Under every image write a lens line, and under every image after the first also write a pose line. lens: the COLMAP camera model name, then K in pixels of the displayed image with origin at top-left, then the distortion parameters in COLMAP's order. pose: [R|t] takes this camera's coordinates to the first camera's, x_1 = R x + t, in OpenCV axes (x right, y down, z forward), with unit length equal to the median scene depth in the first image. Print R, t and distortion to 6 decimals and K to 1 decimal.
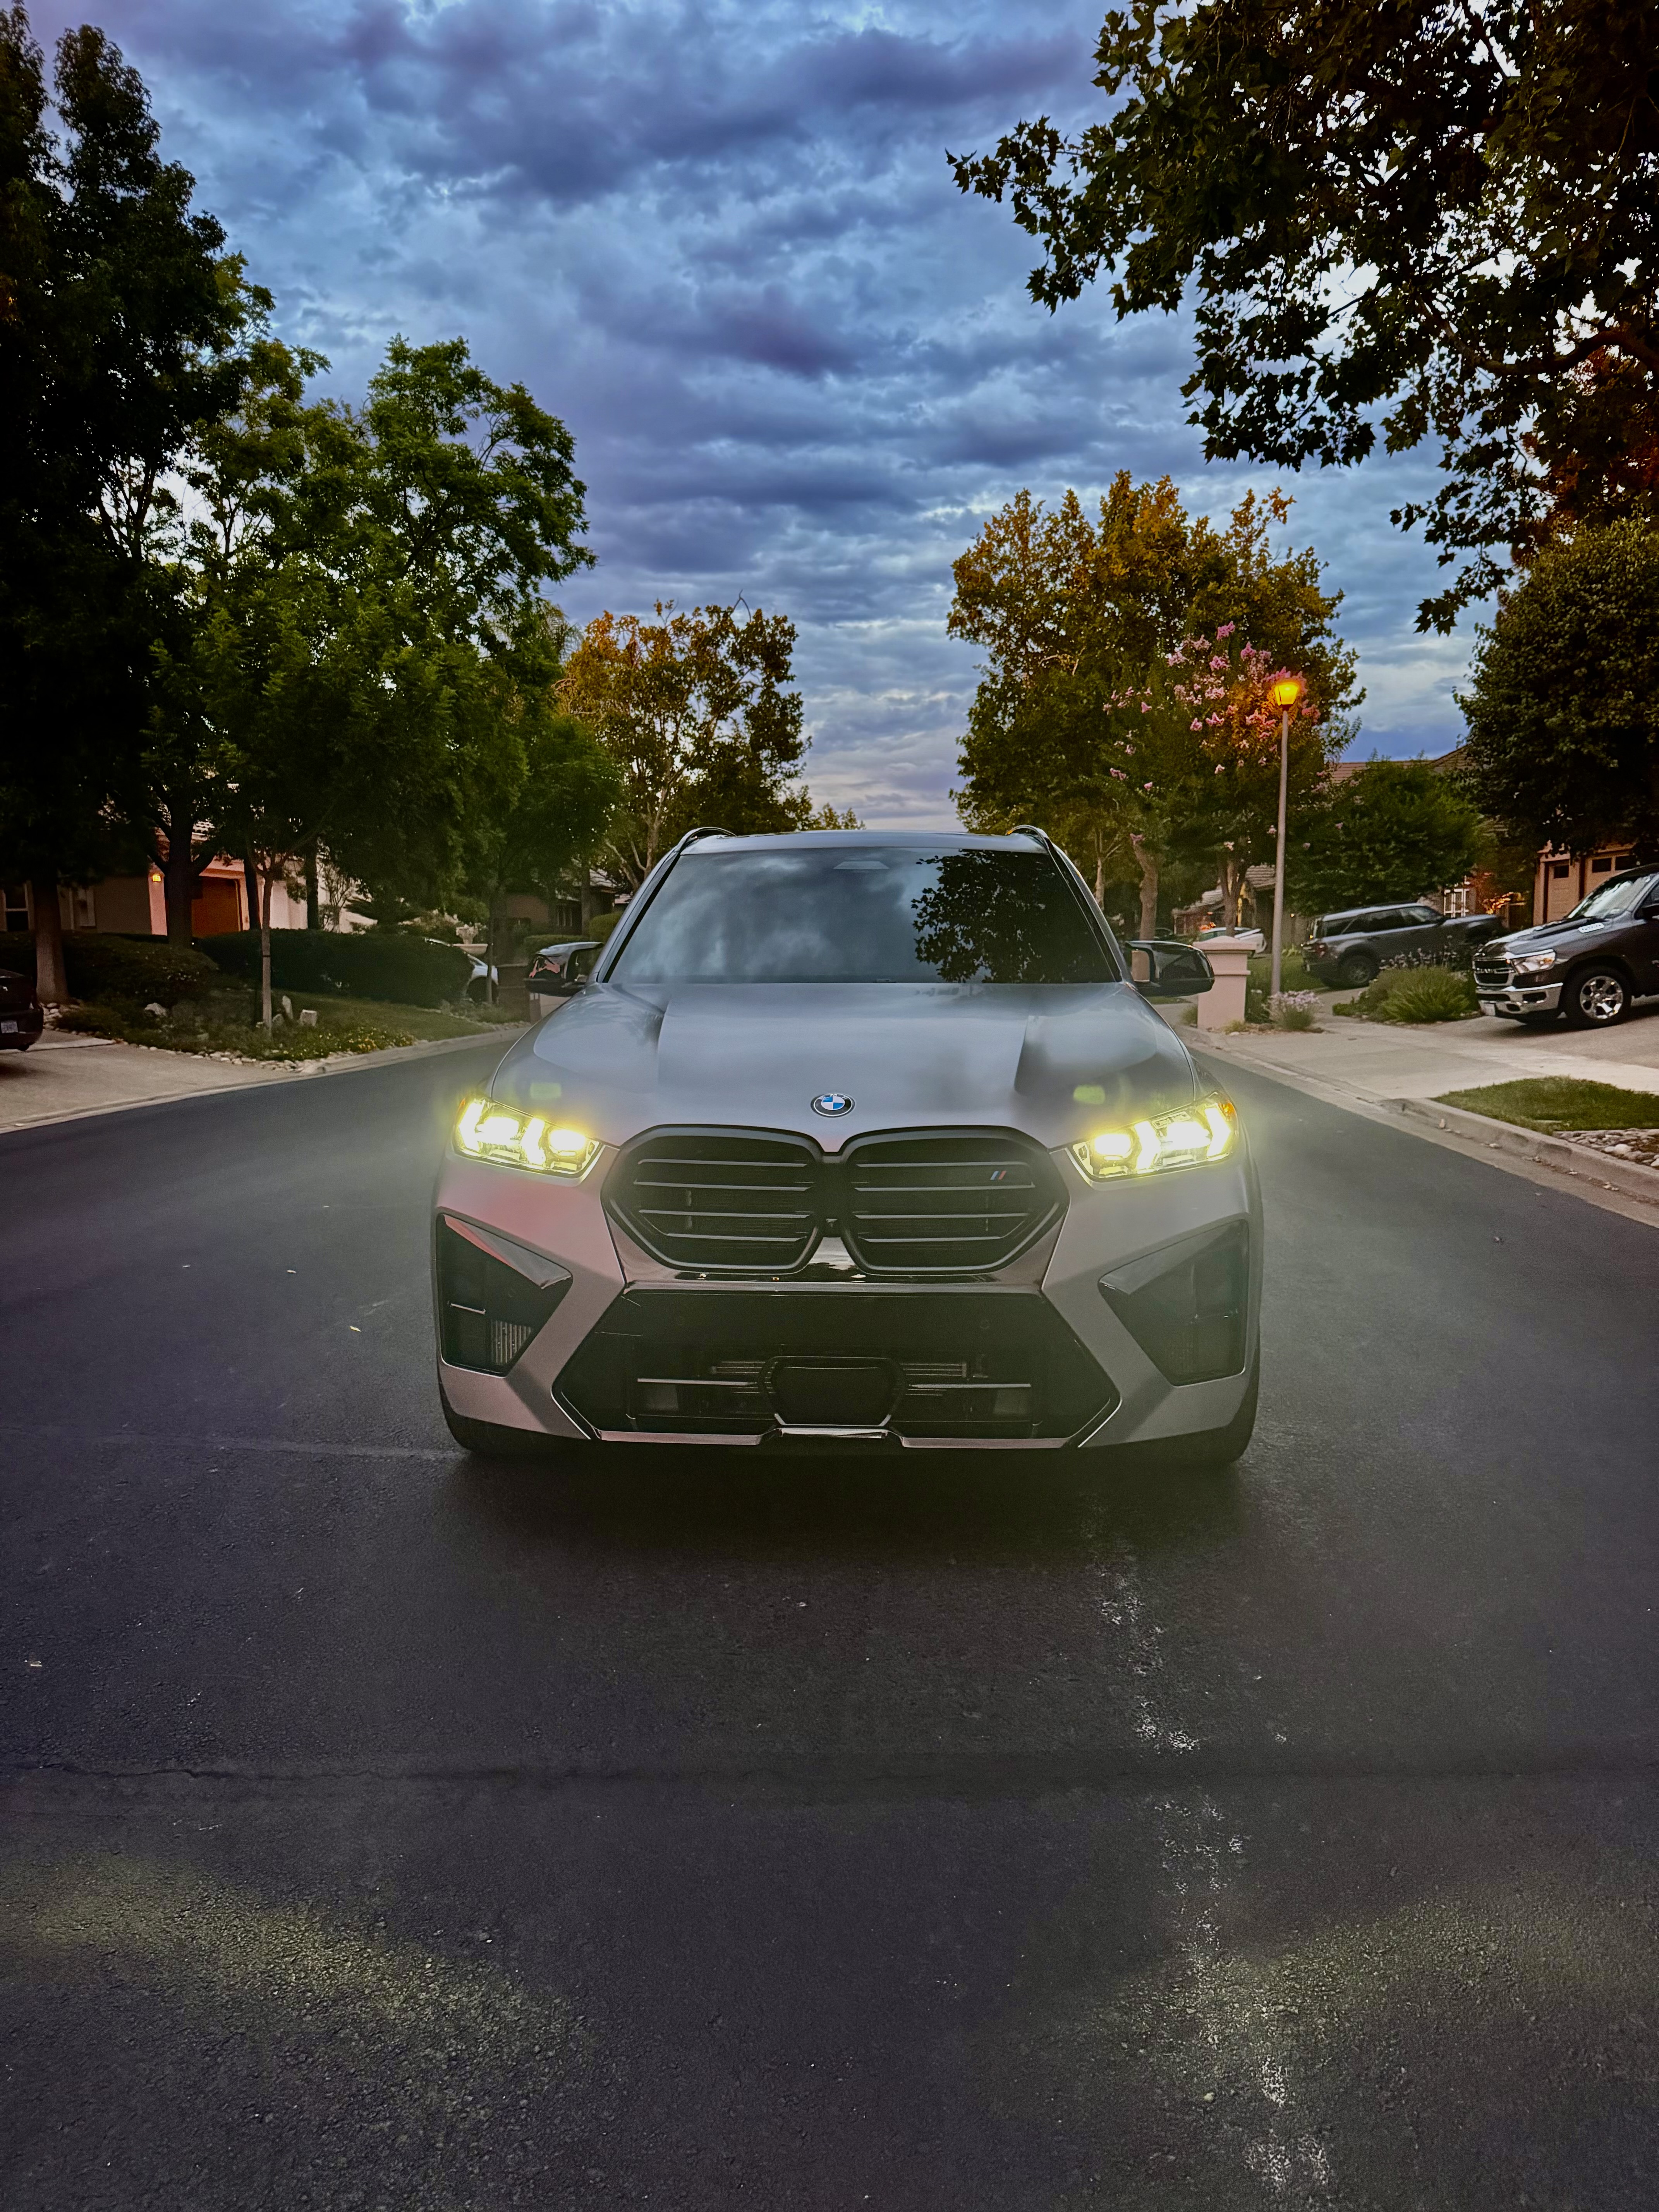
lens RADIAL K [[1598.3, 0, 835.1], [0, 1598.3, 1113.9], [0, 0, 1]] dist [-0.003131, -0.000917]
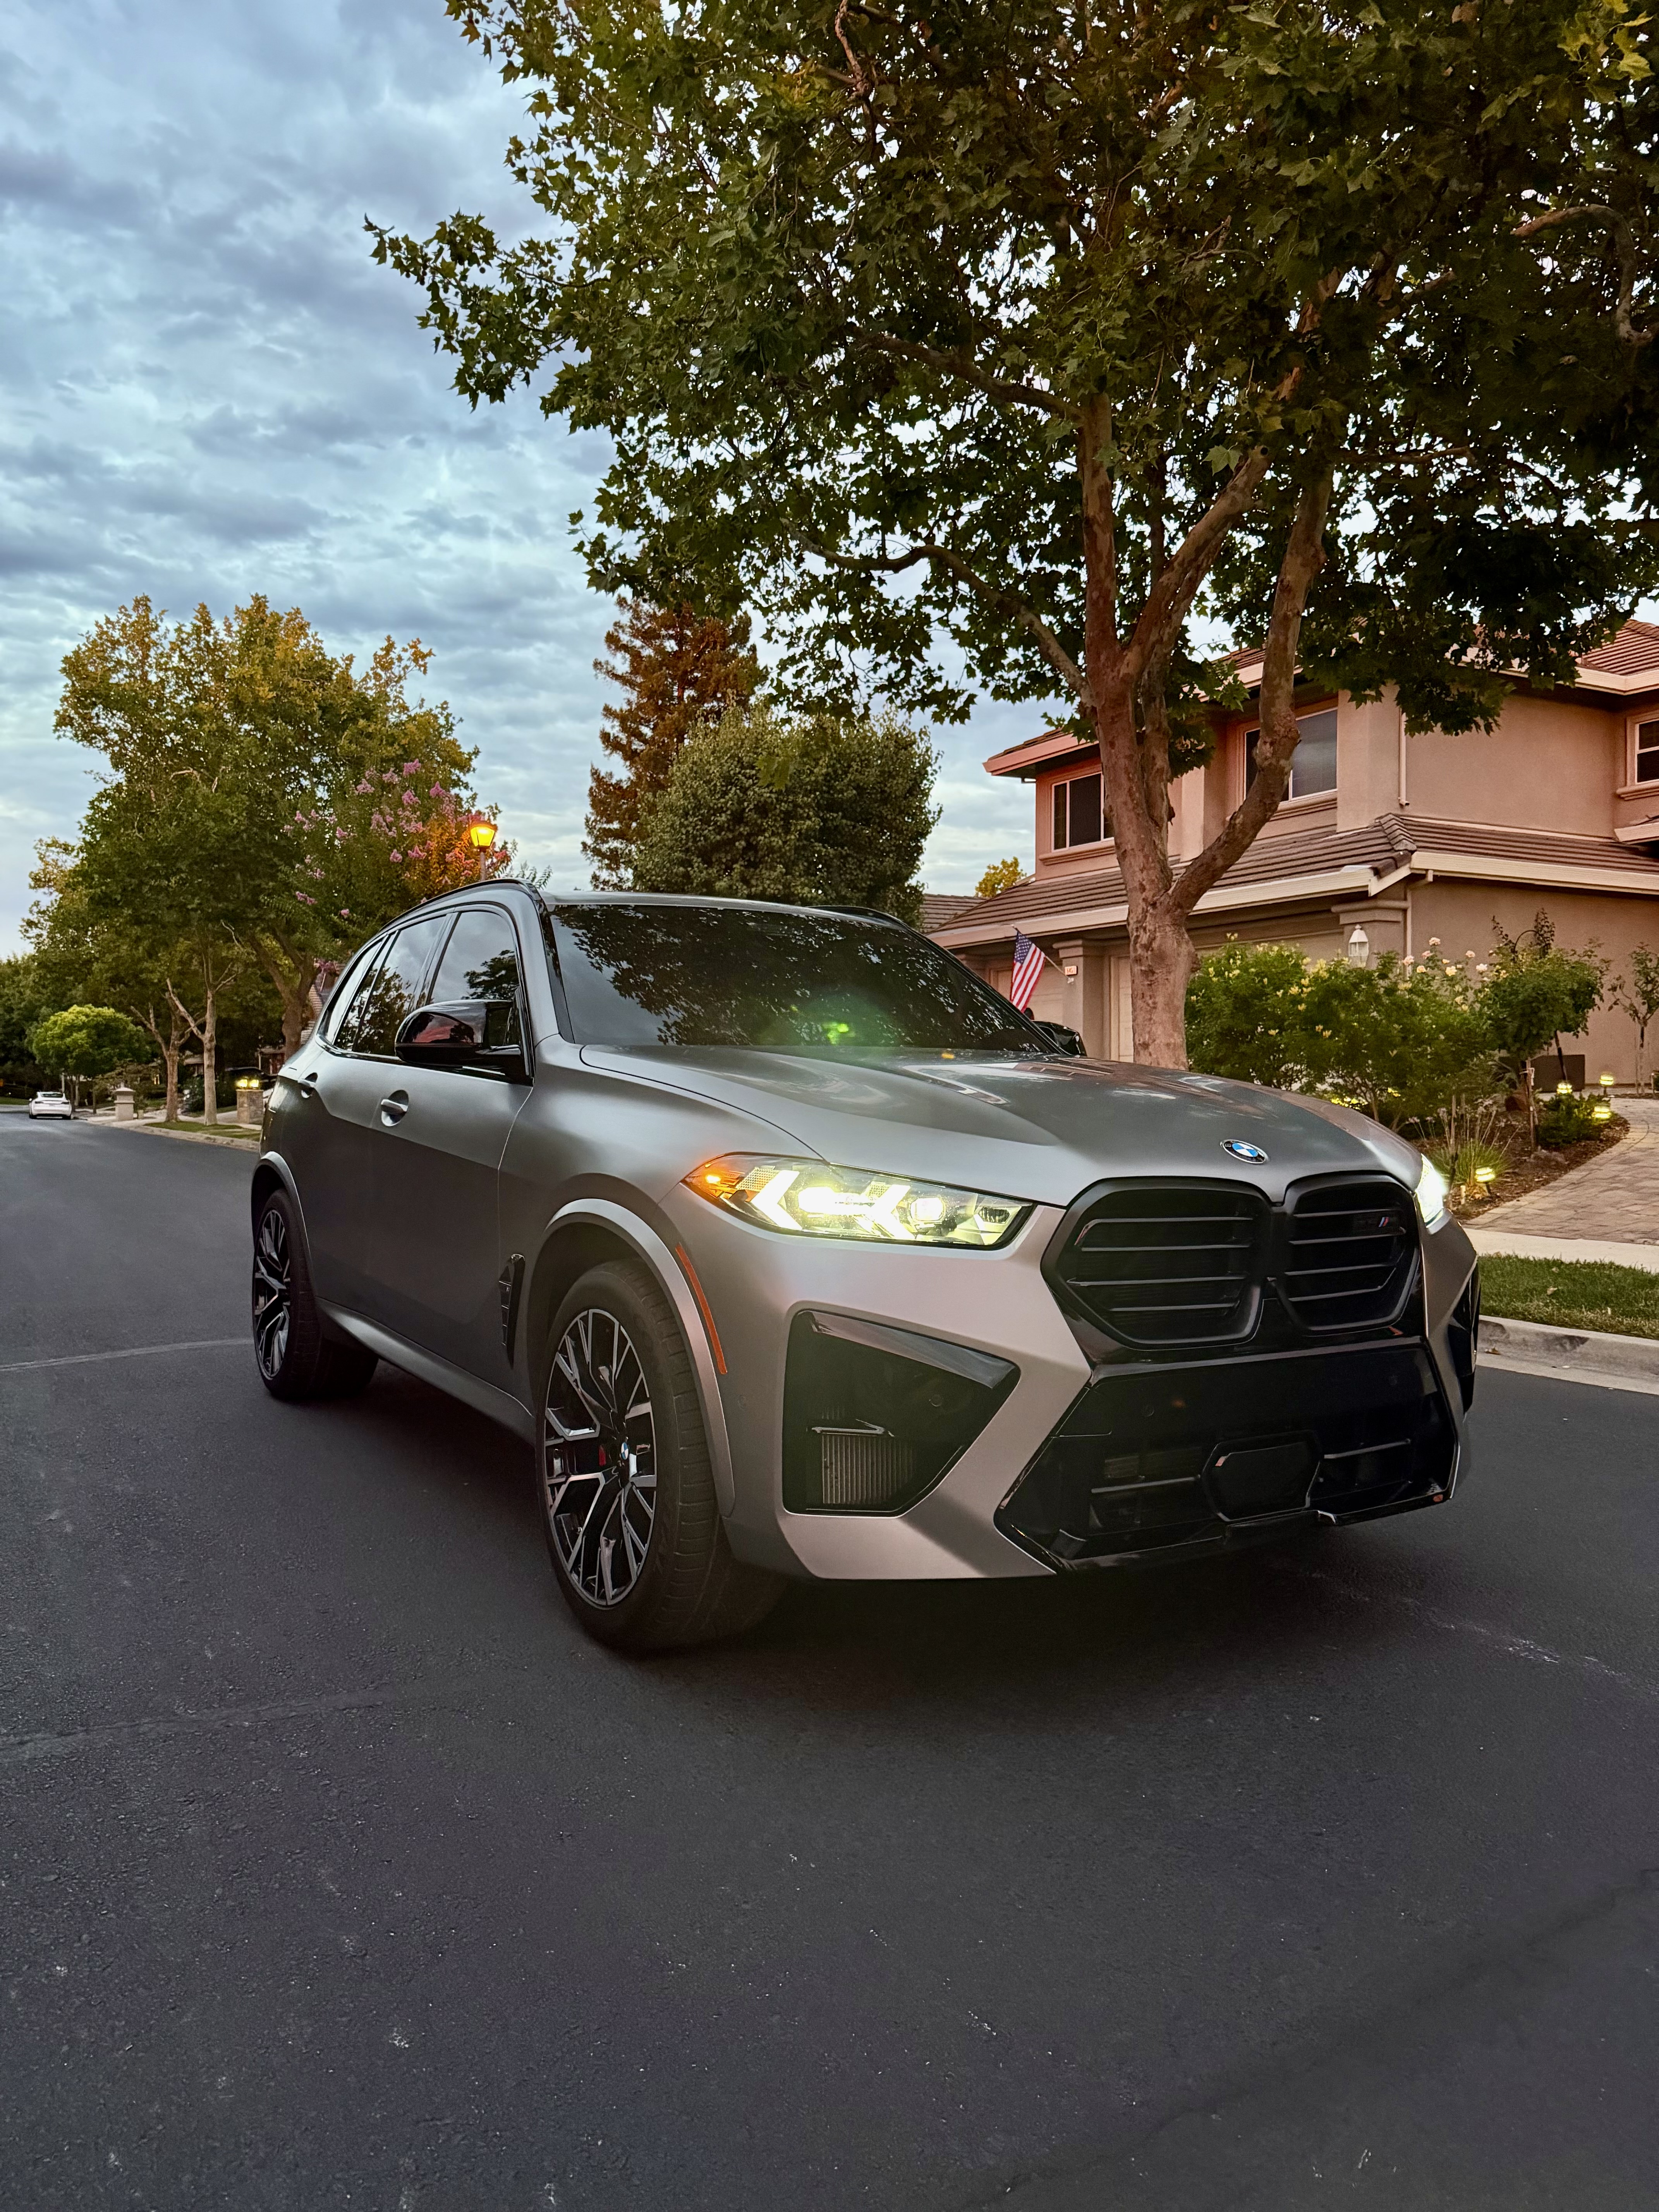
lens RADIAL K [[1598.3, 0, 824.2], [0, 1598.3, 1096.4], [0, 0, 1]] dist [-0.003131, -0.000917]
pose [[0.830836, 0.020565, 0.556137, -0.099961], [0.037526, 0.994972, -0.092855, 0.005371], [-0.555250, 0.098017, 0.825887, 0.055337]]
